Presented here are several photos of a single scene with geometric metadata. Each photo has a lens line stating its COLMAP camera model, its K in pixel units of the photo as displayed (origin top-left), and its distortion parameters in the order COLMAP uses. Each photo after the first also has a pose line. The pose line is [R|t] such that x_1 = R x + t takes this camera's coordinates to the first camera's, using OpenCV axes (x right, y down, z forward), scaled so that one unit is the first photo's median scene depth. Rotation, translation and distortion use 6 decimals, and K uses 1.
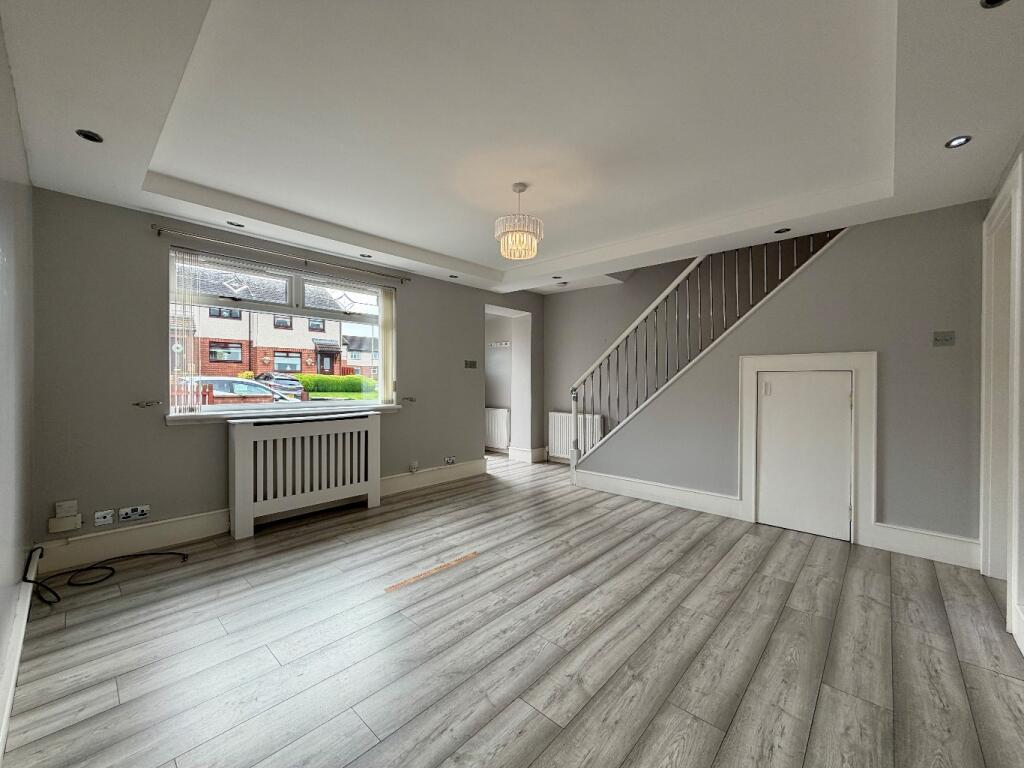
lens RADIAL K [[410.1, 0, 512.5], [0, 410.1, 382.2], [0, 0, 1]] dist [0.002310, 0.000061]
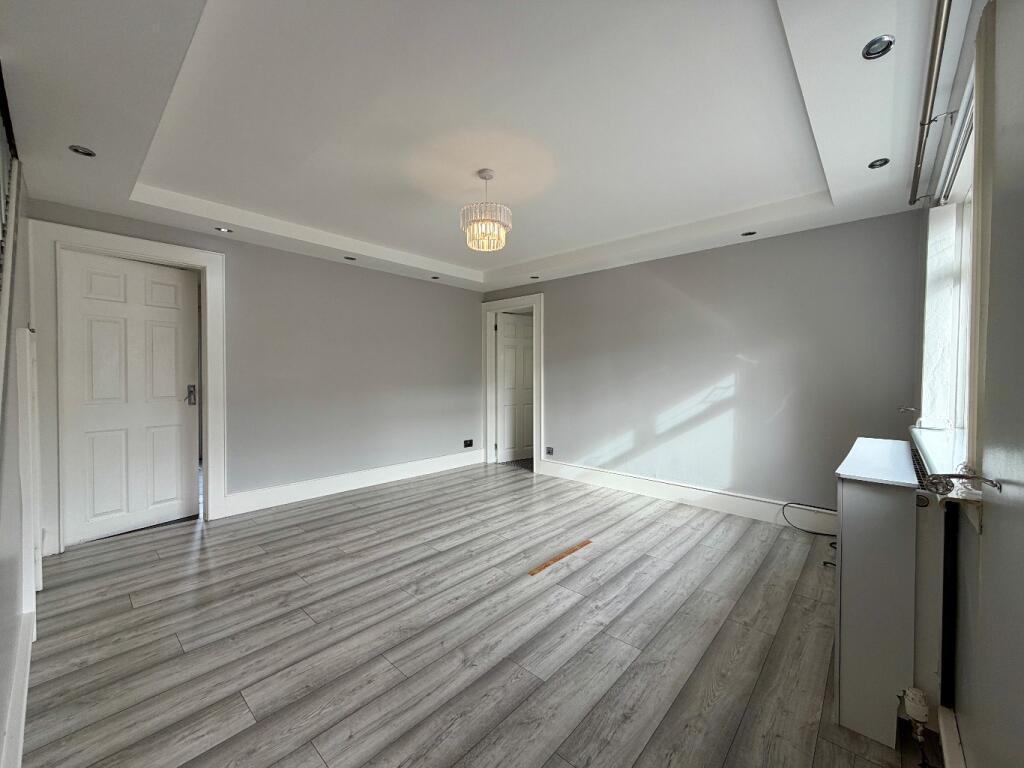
lens RADIAL K [[410.1, 0, 511.0], [0, 410.1, 381.3], [0, 0, 1]] dist [0.002310, 0.000061]
pose [[-0.999953, -0.006910, -0.006829, -0.039193], [-0.007057, 0.999738, 0.021765, -0.020387], [0.006677, 0.021812, -0.999740, 2.005417]]
